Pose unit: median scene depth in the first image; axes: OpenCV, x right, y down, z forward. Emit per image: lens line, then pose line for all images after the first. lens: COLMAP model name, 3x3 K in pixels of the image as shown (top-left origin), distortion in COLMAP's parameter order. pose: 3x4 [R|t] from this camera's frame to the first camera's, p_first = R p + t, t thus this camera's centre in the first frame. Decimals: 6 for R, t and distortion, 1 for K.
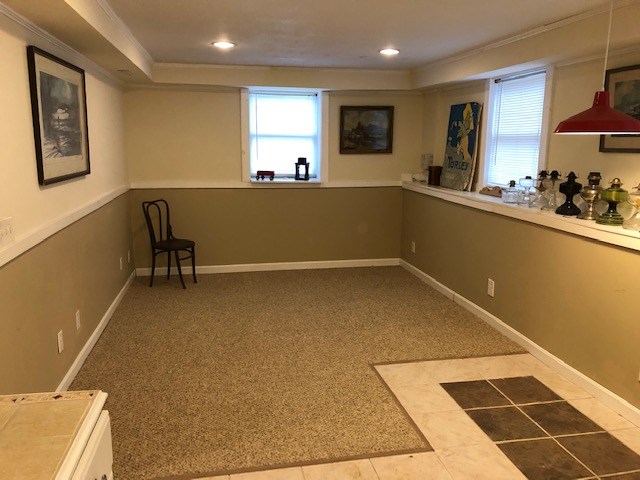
lens RADIAL K [[522.3, 0, 319.2], [0, 522.3, 235.9], [0, 0, 1]] dist [0.005235, 0.006892]
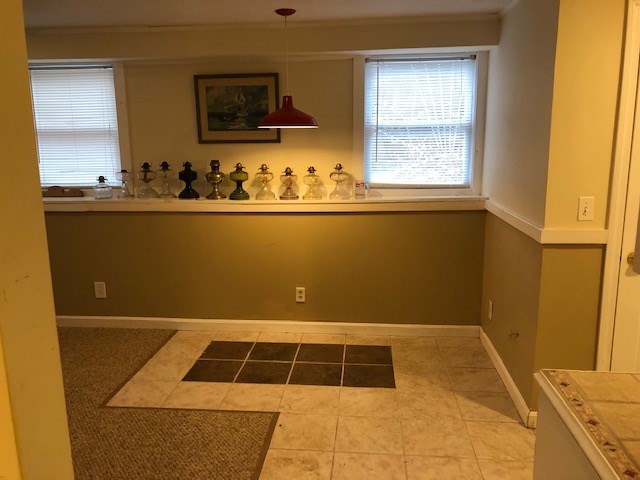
lens RADIAL K [[522.3, 0, 319.2], [0, 522.3, 235.9], [0, 0, 1]] dist [0.005235, 0.006892]
pose [[0.287056, -0.193636, 0.938139, -0.567522], [0.187725, 0.971737, 0.143130, -0.076228], [-0.939339, 0.135025, 0.315293, 0.404770]]
